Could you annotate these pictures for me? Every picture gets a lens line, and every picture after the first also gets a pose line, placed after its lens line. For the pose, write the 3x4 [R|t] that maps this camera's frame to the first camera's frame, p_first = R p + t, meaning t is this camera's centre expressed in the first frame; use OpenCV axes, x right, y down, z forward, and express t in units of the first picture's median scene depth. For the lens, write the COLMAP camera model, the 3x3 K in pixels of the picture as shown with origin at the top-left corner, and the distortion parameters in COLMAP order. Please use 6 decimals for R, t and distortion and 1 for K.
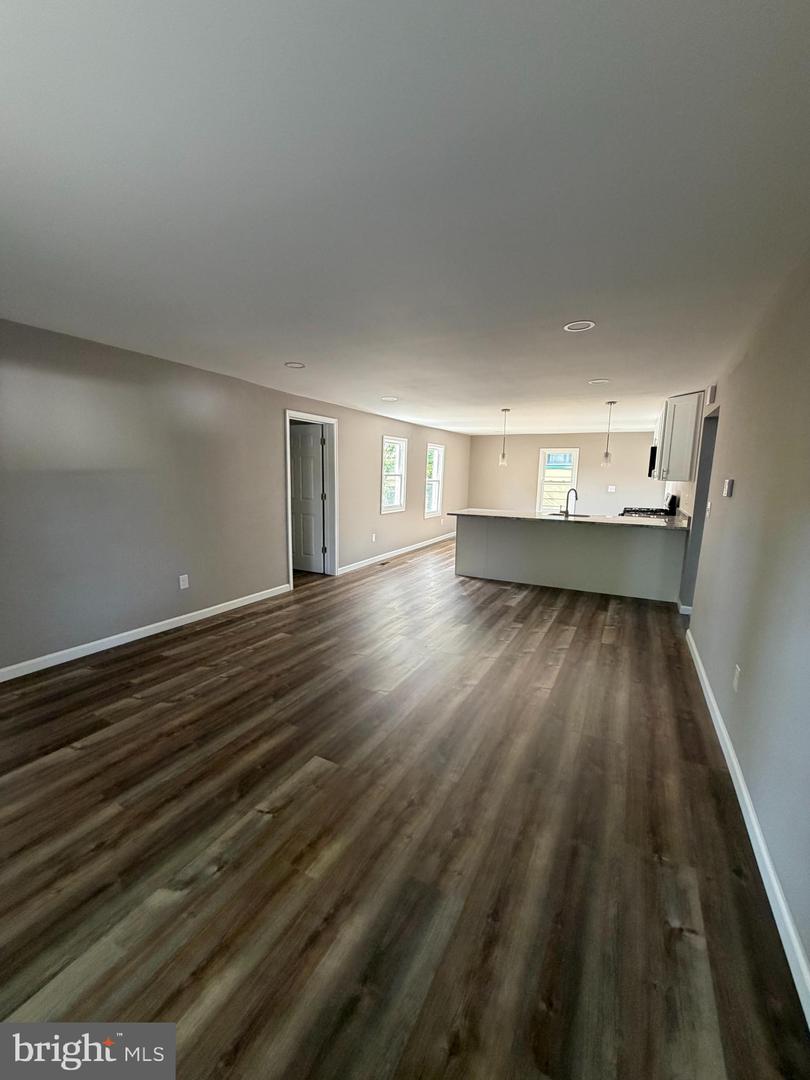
lens RADIAL K [[434.4, 0, 405.0], [0, 434.4, 540.0], [0, 0, 1]] dist [-0.000129, 0.000655]
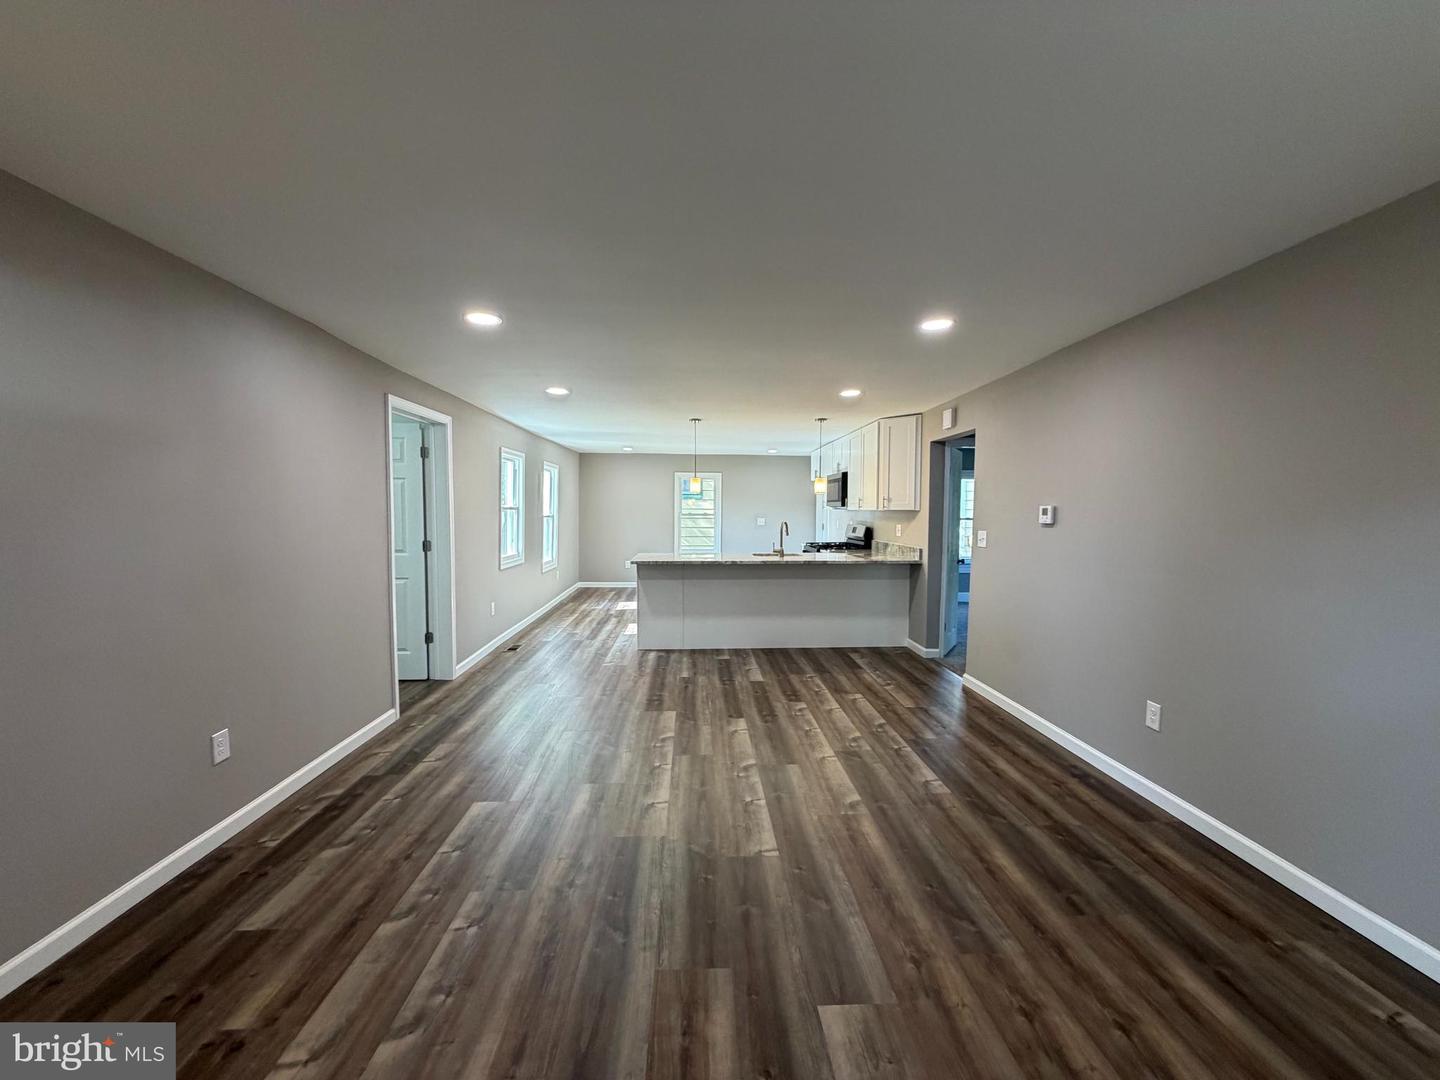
lens RADIAL K [[579.2, 0, 720.0], [0, 579.2, 540.0], [0, 0, 1]] dist [-0.000129, 0.000655]
pose [[0.858441, -0.040845, 0.511283, -0.358670], [0.087738, 0.993826, -0.067917, -0.030005], [-0.505352, 0.103162, 0.856724, 0.196828]]
